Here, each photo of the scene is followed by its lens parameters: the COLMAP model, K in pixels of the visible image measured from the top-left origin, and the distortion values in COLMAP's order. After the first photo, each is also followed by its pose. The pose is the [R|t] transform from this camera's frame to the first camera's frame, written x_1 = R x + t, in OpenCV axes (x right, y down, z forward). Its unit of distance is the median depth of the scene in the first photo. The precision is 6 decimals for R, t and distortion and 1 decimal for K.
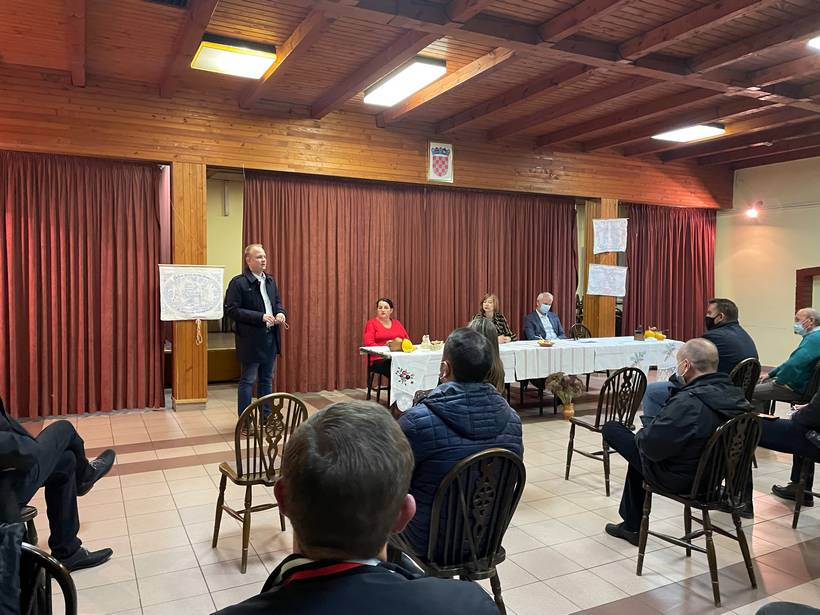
lens RADIAL K [[625.5, 0, 410.0], [0, 625.5, 307.5], [0, 0, 1]] dist [-0.000322, -0.000146]
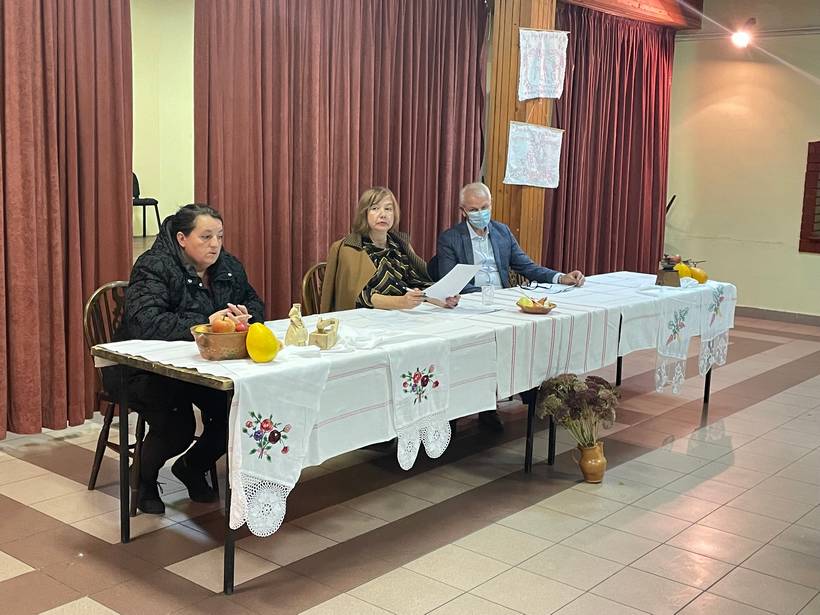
lens RADIAL K [[979.4, 0, 410.0], [0, 979.4, 307.5], [0, 0, 1]] dist [0.028031, 0.017812]
pose [[0.918979, -0.039873, 0.392285, -0.091735], [-0.007819, 0.992836, 0.119230, -0.015501], [-0.394229, -0.112637, 0.912084, 0.309019]]
